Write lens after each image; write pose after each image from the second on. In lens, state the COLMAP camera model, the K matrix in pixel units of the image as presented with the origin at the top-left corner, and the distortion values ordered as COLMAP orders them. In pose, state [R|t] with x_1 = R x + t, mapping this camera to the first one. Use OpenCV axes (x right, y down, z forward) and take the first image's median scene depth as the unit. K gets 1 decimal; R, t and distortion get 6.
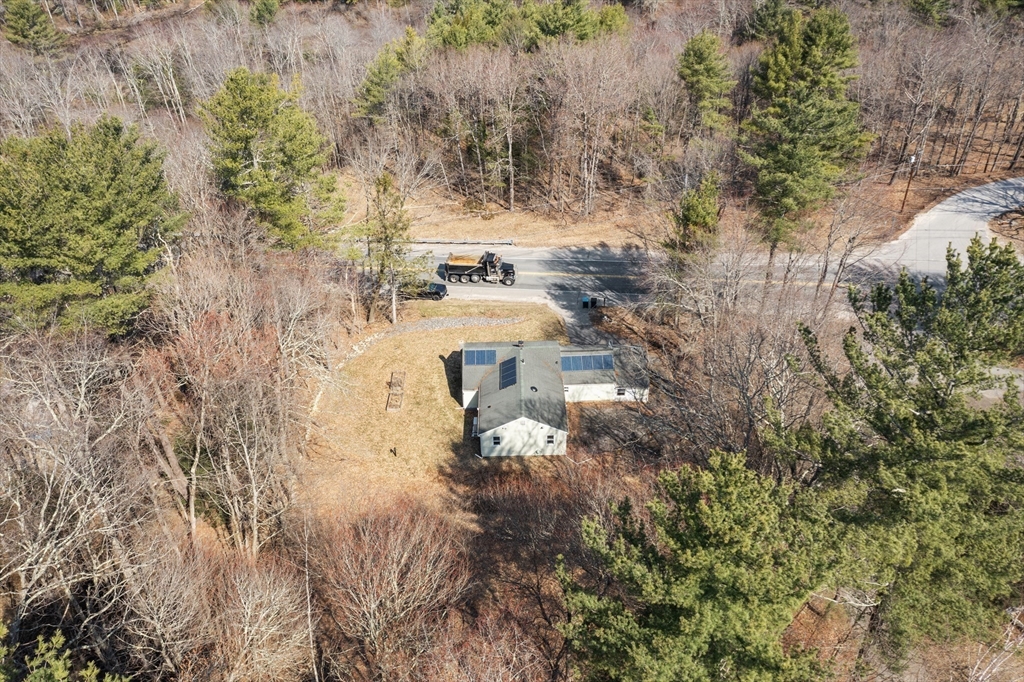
lens RADIAL K [[818.3, 0, 512.0], [0, 818.3, 341.0], [0, 0, 1]] dist [-0.006369, 0.004944]
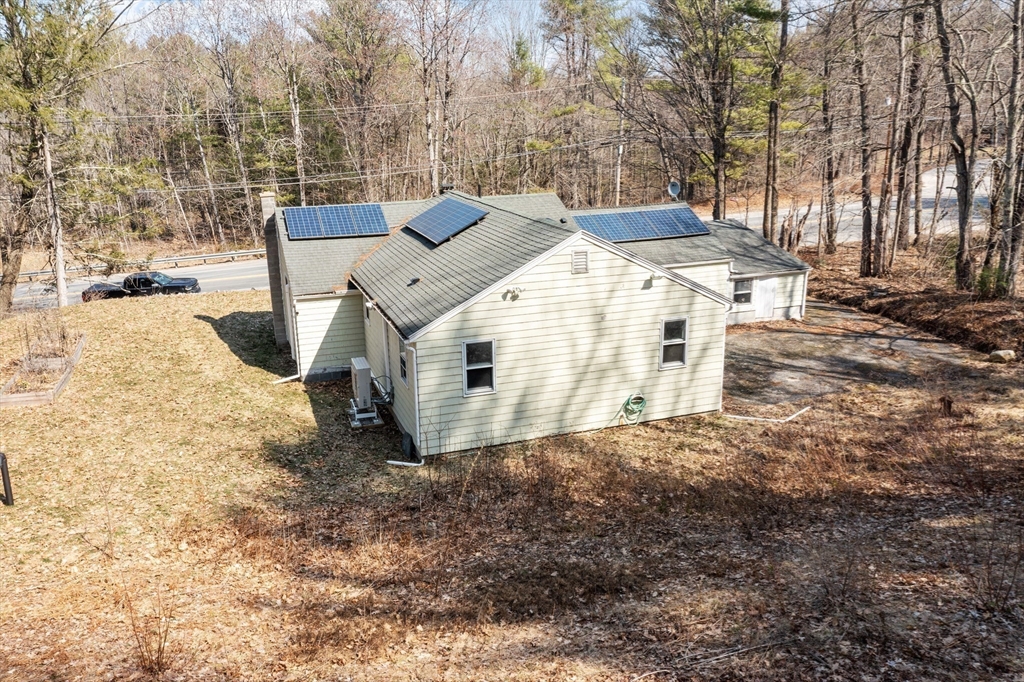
lens RADIAL K [[818.3, 0, 512.0], [0, 818.3, 341.0], [0, 0, 1]] dist [-0.006369, 0.004944]
pose [[0.954084, -0.091353, 0.285269, -0.075570], [0.176133, 0.941414, -0.287606, 0.184808], [-0.242282, 0.324645, 0.914278, 0.763648]]
